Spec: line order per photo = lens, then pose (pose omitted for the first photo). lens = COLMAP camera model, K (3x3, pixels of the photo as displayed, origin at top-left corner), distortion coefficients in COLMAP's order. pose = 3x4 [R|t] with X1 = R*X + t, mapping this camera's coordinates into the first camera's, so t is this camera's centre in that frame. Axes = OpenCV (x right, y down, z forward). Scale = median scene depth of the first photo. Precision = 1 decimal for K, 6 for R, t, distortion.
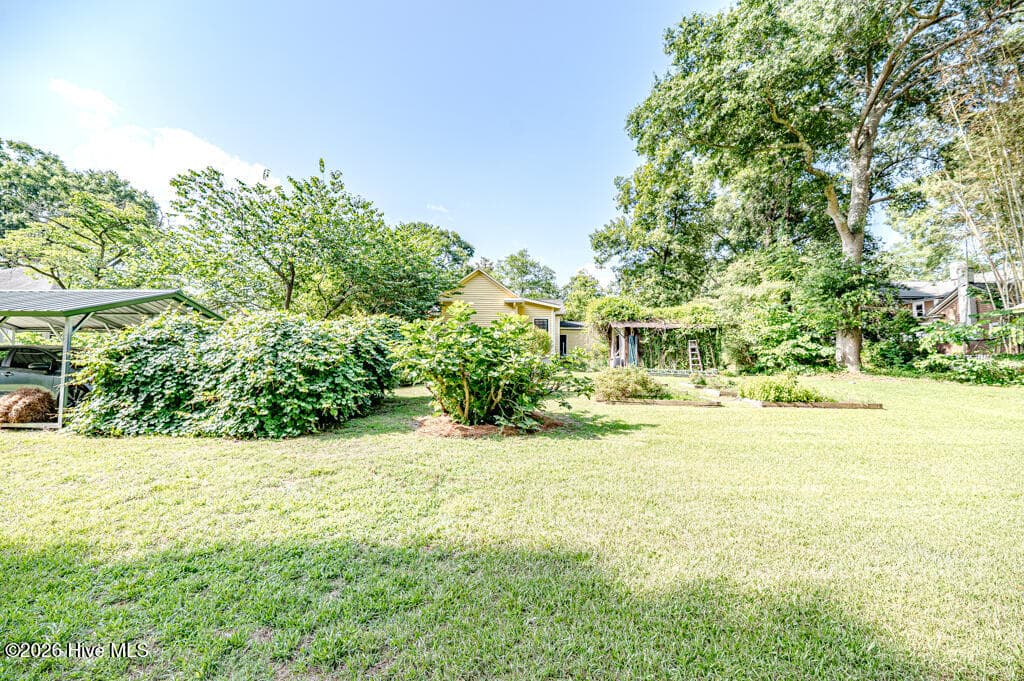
lens RADIAL K [[414.0, 0, 512.0], [0, 414.0, 340.5], [0, 0, 1]] dist [-0.001429, -0.000561]
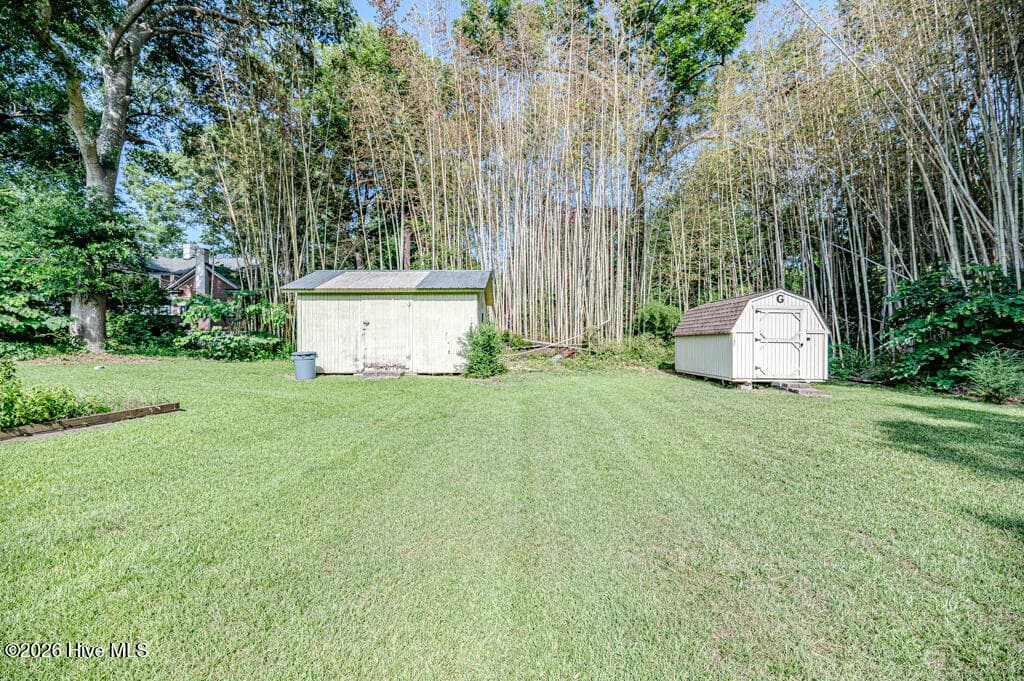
lens RADIAL K [[414.0, 0, 512.0], [0, 414.0, 340.5], [0, 0, 1]] dist [-0.001429, -0.000561]
pose [[0.055534, -0.005772, 0.998440, 0.118600], [-0.058710, 0.998234, 0.009036, 0.005359], [-0.996729, -0.059120, 0.055097, 0.205887]]
